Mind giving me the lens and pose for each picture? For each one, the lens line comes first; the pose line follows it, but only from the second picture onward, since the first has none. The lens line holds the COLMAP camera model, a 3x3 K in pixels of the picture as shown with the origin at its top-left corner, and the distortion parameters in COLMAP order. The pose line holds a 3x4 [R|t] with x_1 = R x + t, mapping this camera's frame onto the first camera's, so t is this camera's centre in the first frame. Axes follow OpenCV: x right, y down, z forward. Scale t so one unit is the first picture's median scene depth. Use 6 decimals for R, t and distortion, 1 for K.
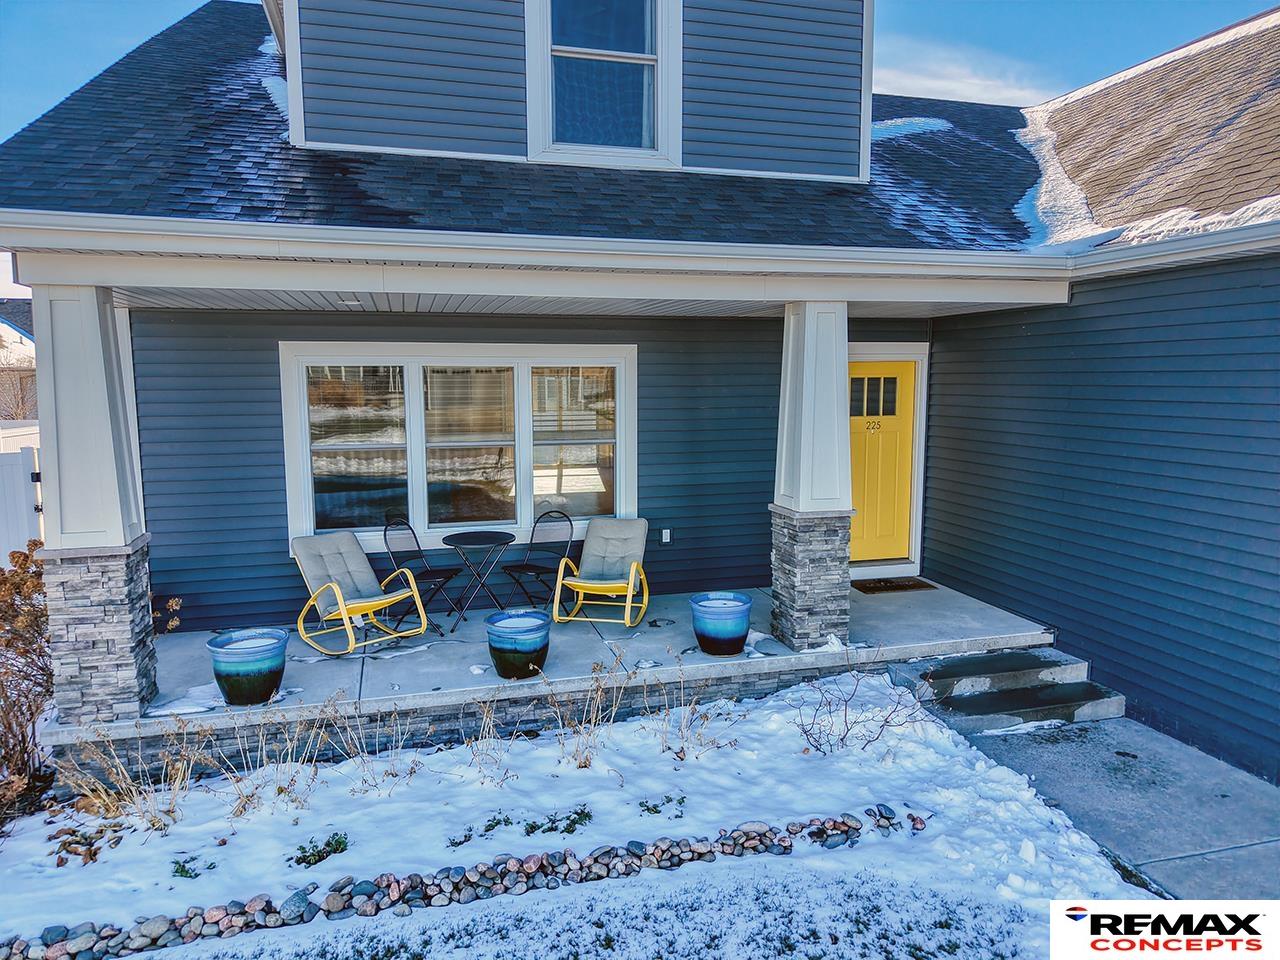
lens RADIAL K [[853.9, 0, 638.6], [0, 853.9, 481.7], [0, 0, 1]] dist [0.030580, -0.034761]
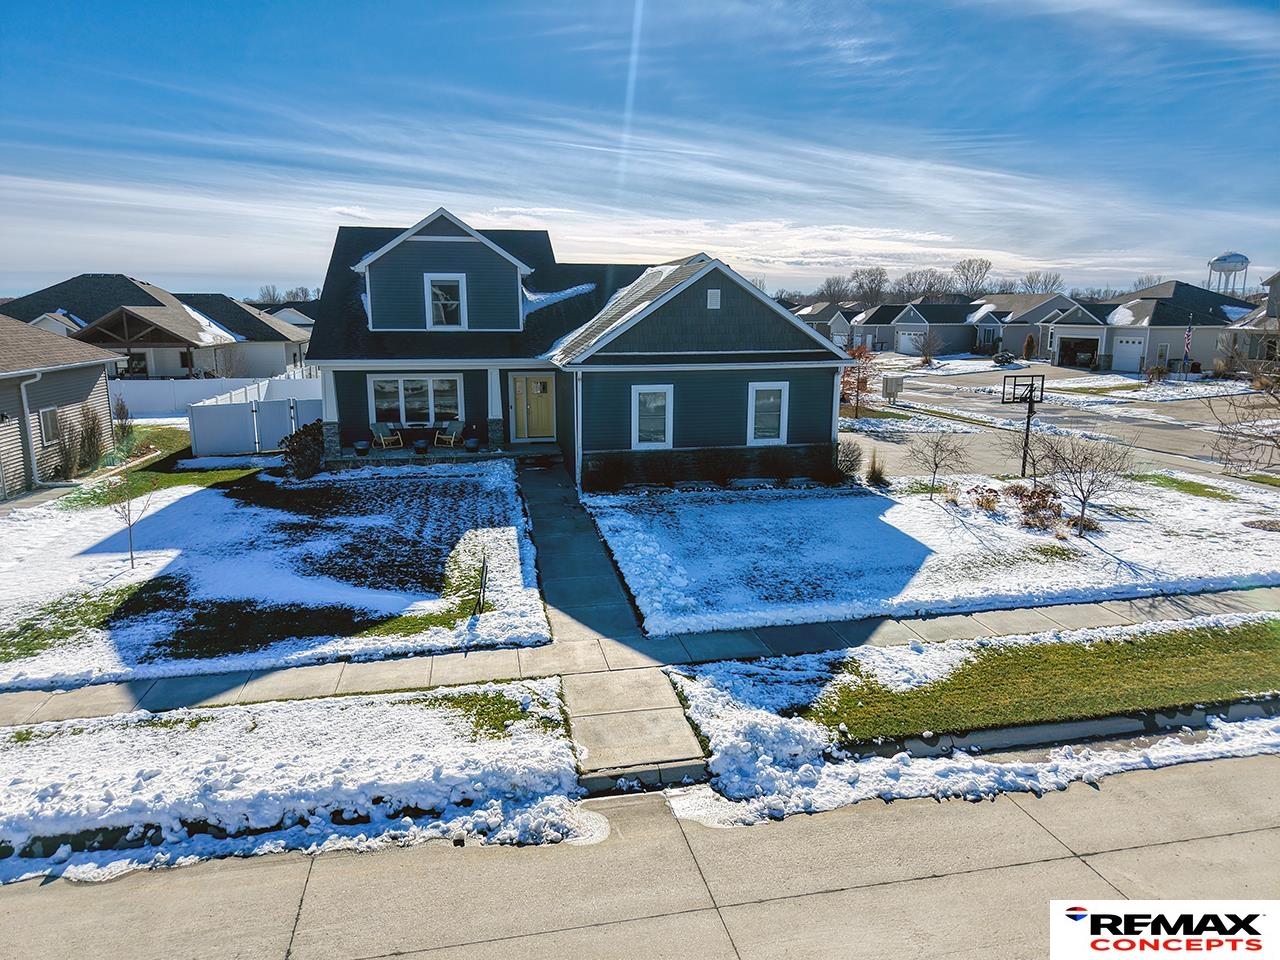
lens RADIAL K [[853.9, 0, 638.2], [0, 853.9, 478.5], [0, 0, 1]] dist [0.030580, -0.034761]
pose [[0.996910, 0.018443, -0.076352, 1.287441], [-0.013334, 0.997672, 0.066884, 0.040375], [0.077408, -0.065659, 0.994835, -3.237451]]
